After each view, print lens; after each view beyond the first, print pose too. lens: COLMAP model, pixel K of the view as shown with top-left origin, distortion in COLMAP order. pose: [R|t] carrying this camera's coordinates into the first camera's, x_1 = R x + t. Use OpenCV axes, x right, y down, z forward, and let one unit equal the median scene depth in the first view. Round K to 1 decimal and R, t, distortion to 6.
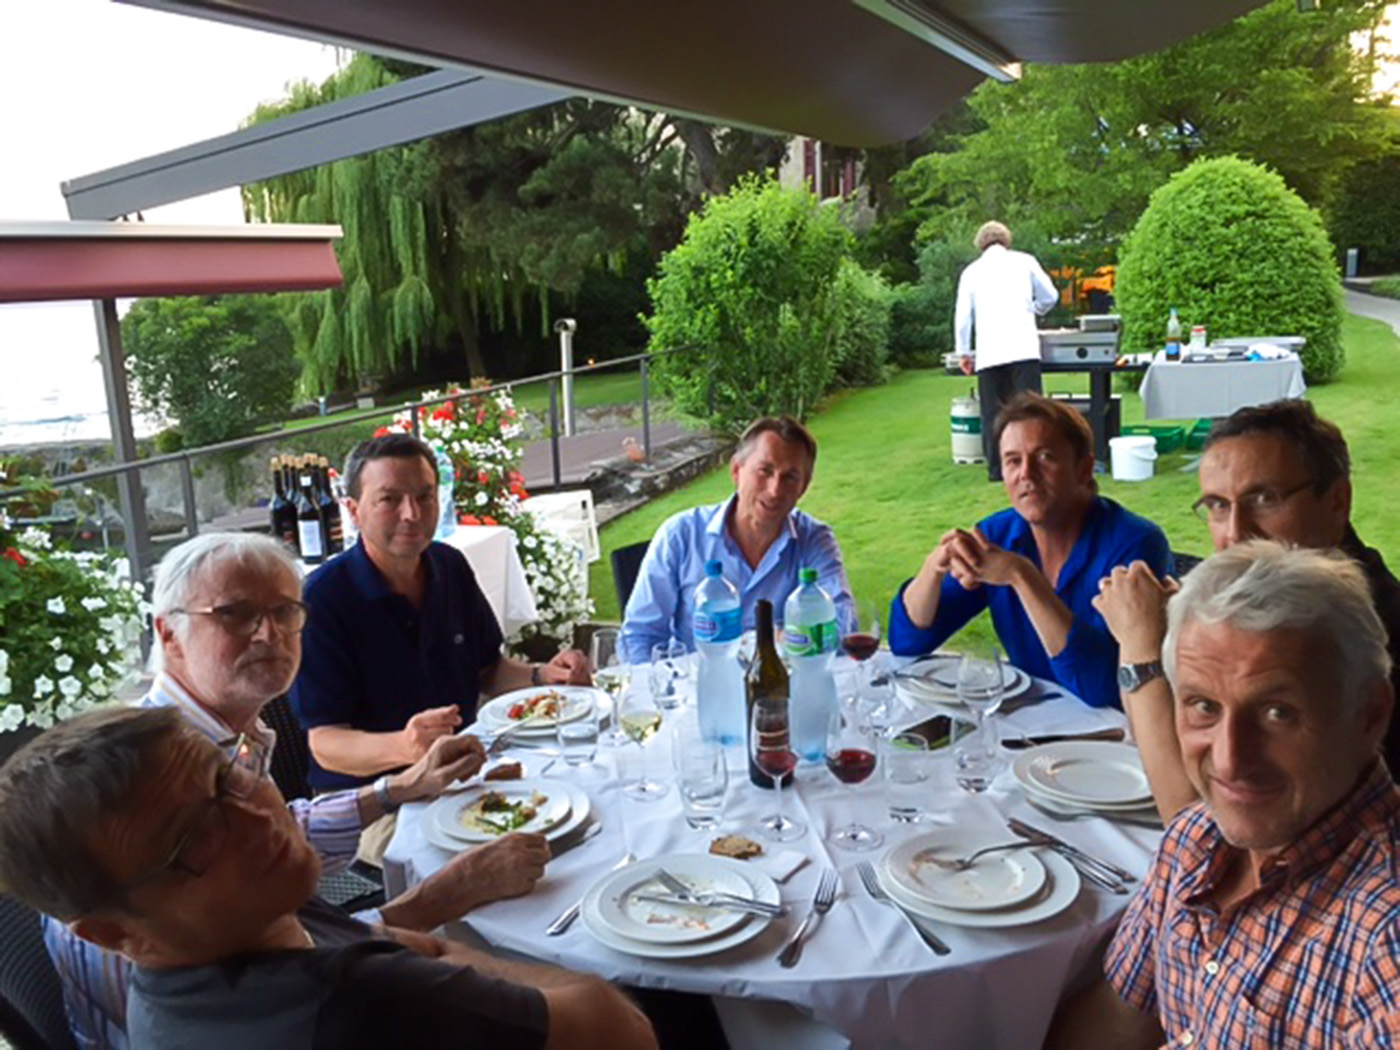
lens RADIAL K [[1200.9, 0, 700.0], [0, 1200.9, 525.0], [0, 0, 1]] dist [0.086633, -0.122095]
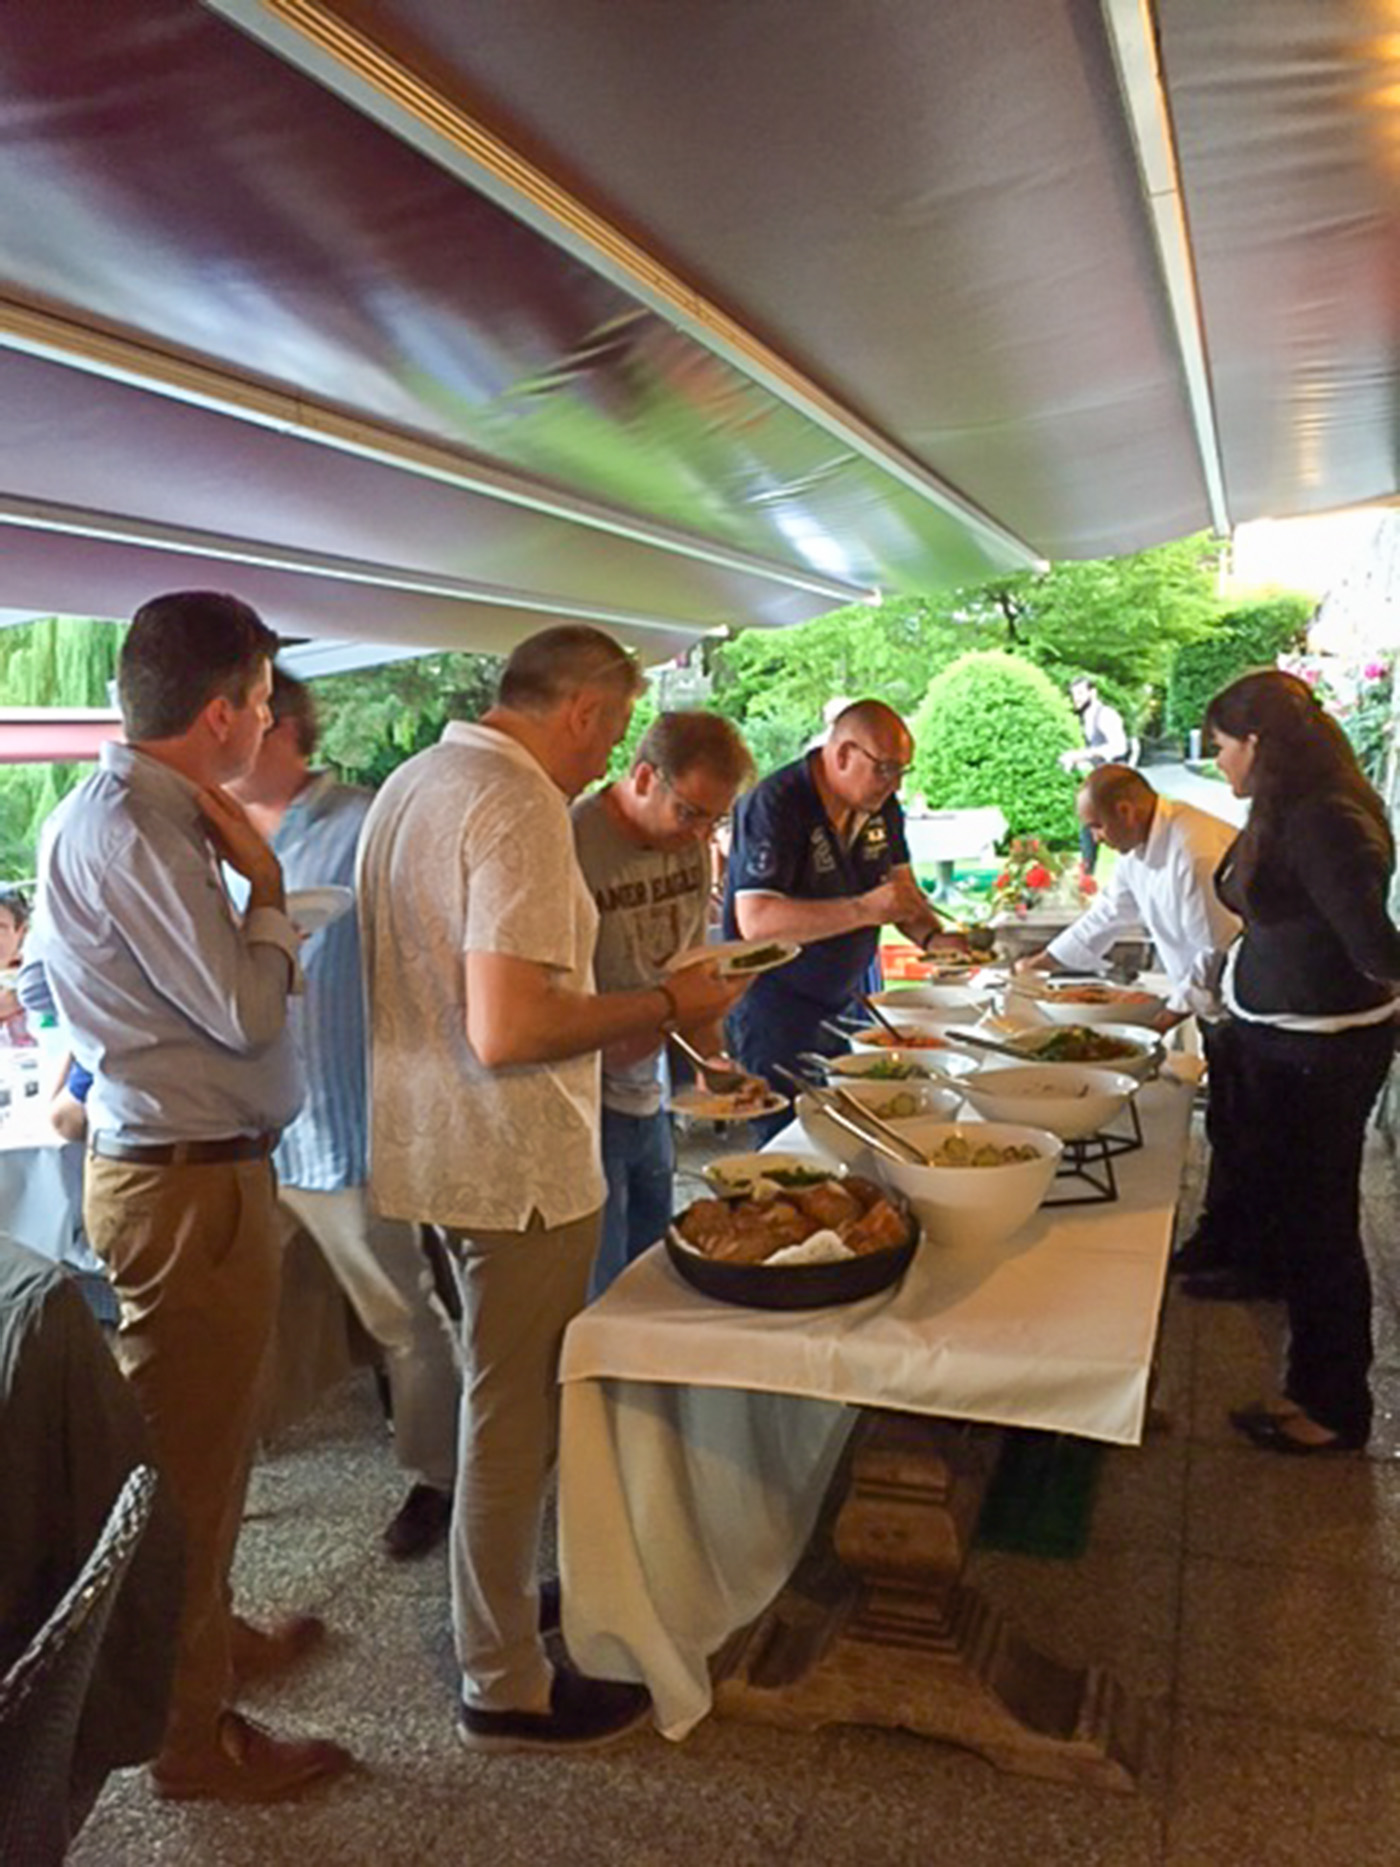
lens RADIAL K [[1601.5, 0, 700.0], [0, 1601.5, 933.5], [0, 0, 1]] dist [0.086633, -0.122095]
pose [[0.992606, -0.006097, 0.121228, -0.016709], [0.017098, 0.995803, -0.089915, 0.089871], [-0.120171, 0.091323, 0.988544, -0.426823]]
